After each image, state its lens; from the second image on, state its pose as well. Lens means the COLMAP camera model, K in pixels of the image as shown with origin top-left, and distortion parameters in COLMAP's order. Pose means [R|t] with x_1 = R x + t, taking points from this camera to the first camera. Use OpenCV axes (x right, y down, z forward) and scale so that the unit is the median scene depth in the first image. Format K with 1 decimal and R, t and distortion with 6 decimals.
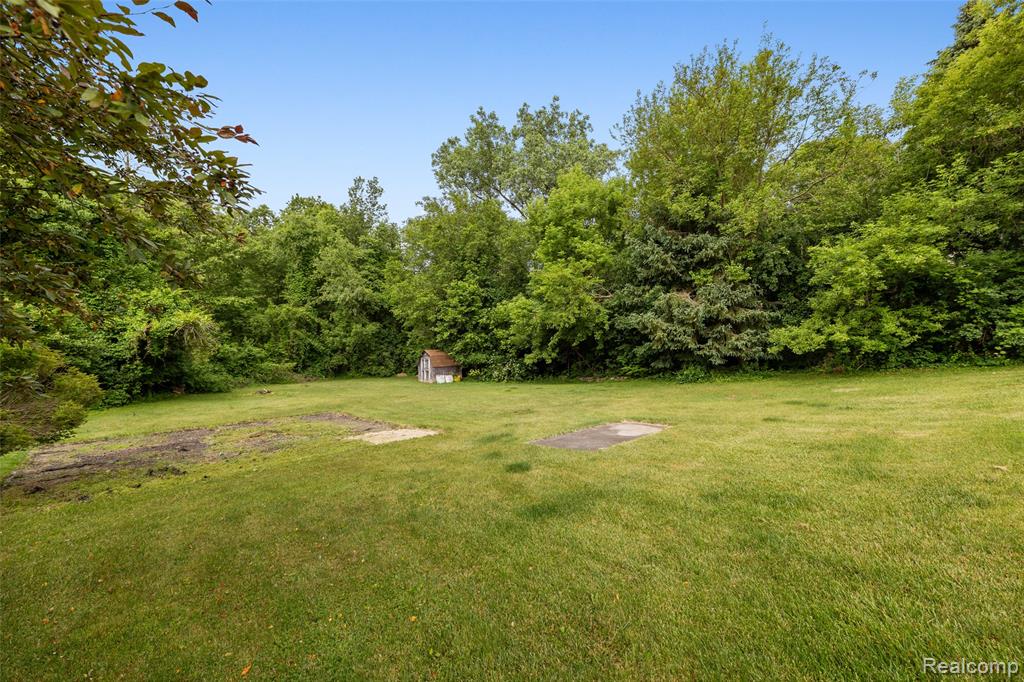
lens RADIAL K [[413.5, 0, 516.1], [0, 413.5, 345.0], [0, 0, 1]] dist [-0.002249, -0.000343]
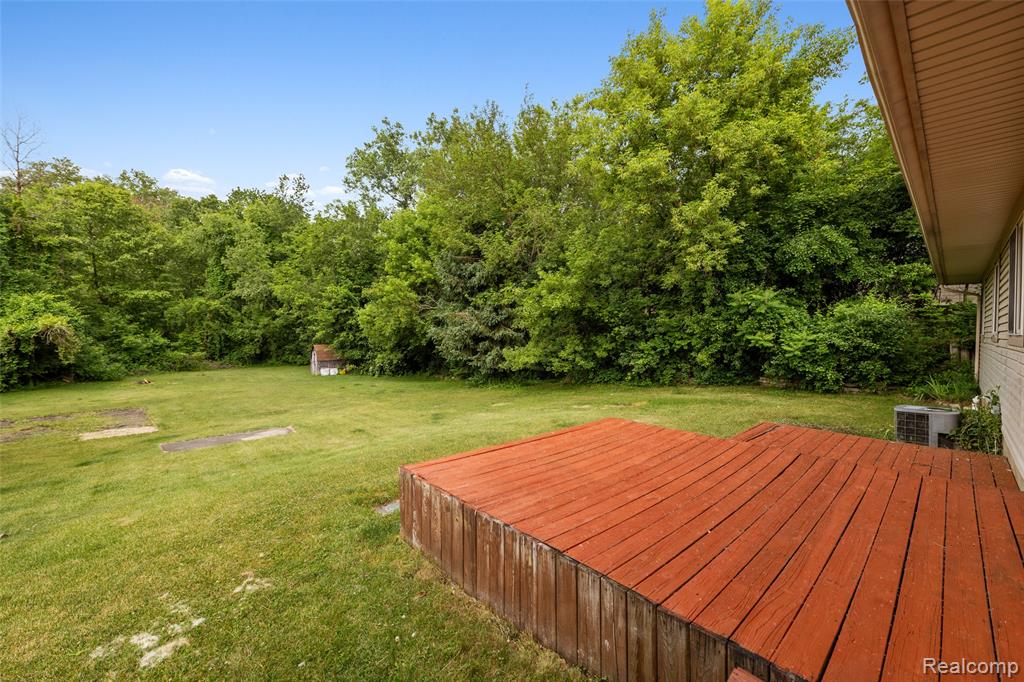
lens RADIAL K [[413.5, 0, 508.3], [0, 413.5, 339.9], [0, 0, 1]] dist [-0.002249, -0.000343]
pose [[0.999683, 0.024993, 0.003181, 0.262932], [-0.025077, 0.999231, 0.030135, -0.041974], [-0.002425, -0.030205, 0.999541, -0.093740]]
